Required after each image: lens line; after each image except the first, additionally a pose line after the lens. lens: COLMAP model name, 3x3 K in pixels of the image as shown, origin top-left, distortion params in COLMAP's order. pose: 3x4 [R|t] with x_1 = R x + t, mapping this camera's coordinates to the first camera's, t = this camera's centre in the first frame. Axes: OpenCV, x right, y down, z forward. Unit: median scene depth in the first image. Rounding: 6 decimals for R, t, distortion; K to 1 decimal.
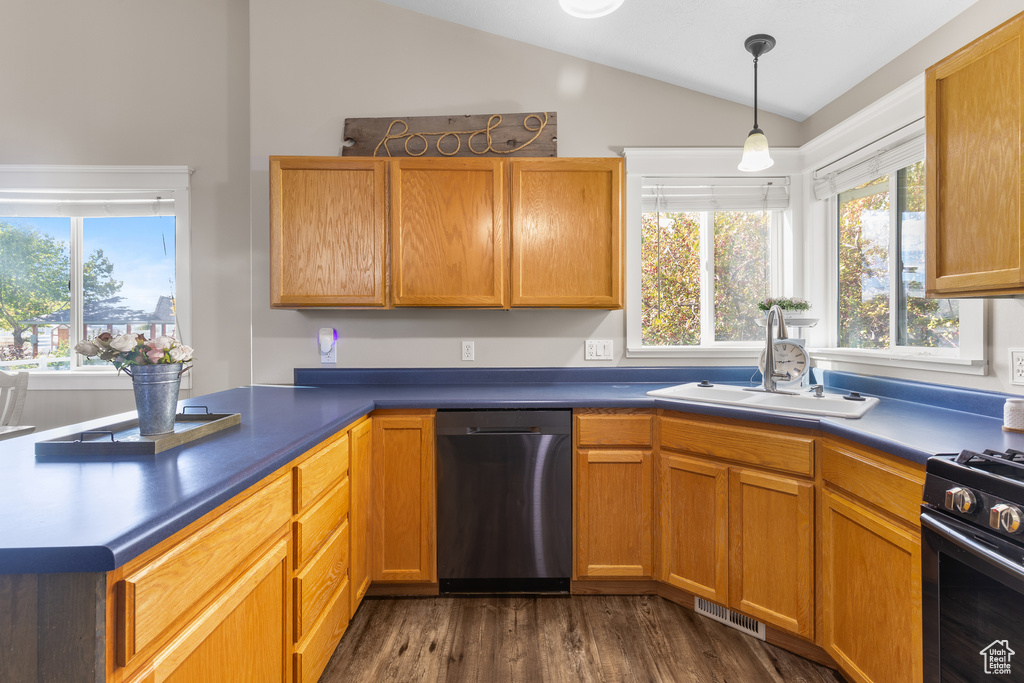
lens RADIAL K [[466.4, 0, 513.6], [0, 466.4, 328.1], [0, 0, 1]] dist [0.005278, 0.000117]
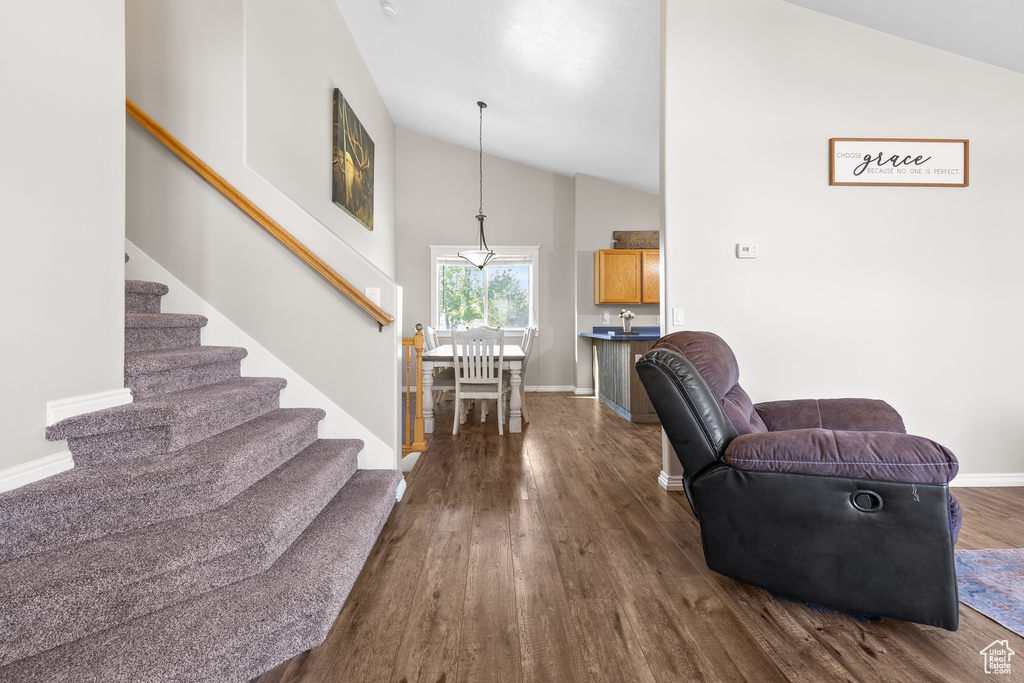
lens RADIAL K [[466.4, 0, 513.6], [0, 466.4, 328.1], [0, 0, 1]] dist [0.005278, 0.000117]
pose [[0.999668, 0.001031, 0.025756, -1.109706], [-0.001243, 0.999965, 0.008242, 0.082385], [-0.025747, -0.008271, 0.999634, -1.794141]]
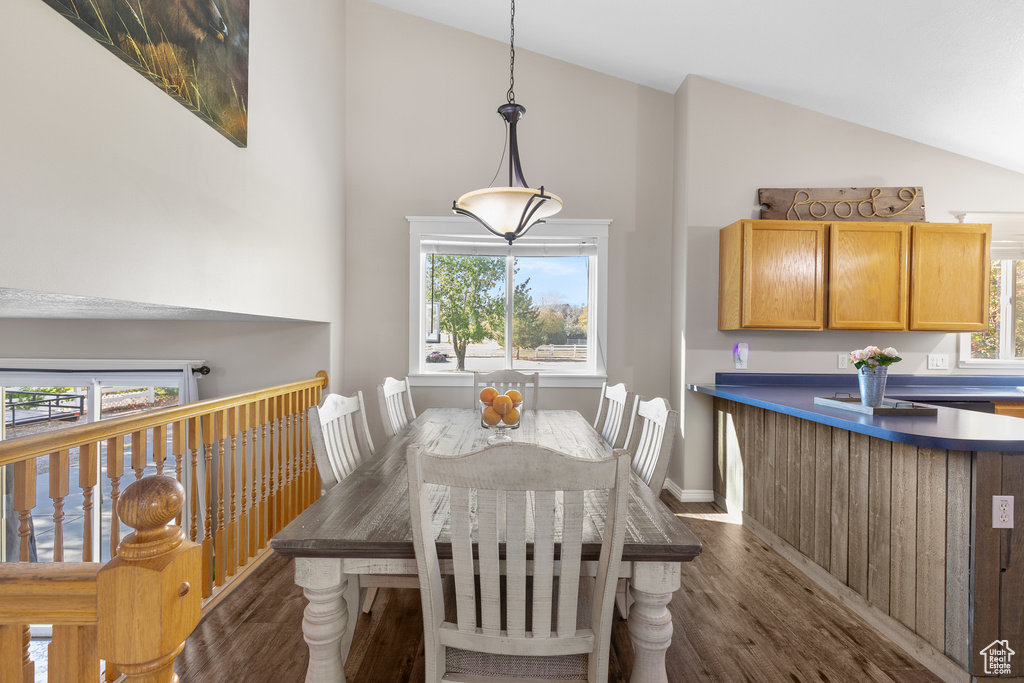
lens RADIAL K [[455.3, 0, 512.8], [0, 455.3, 344.5], [0, 0, 1]] dist [0.001890, 0.000081]
pose [[0.999909, 0.012196, 0.005774, -1.212192], [-0.012233, 0.999905, 0.006339, 0.003930], [-0.005696, -0.006409, 0.999963, -0.359617]]
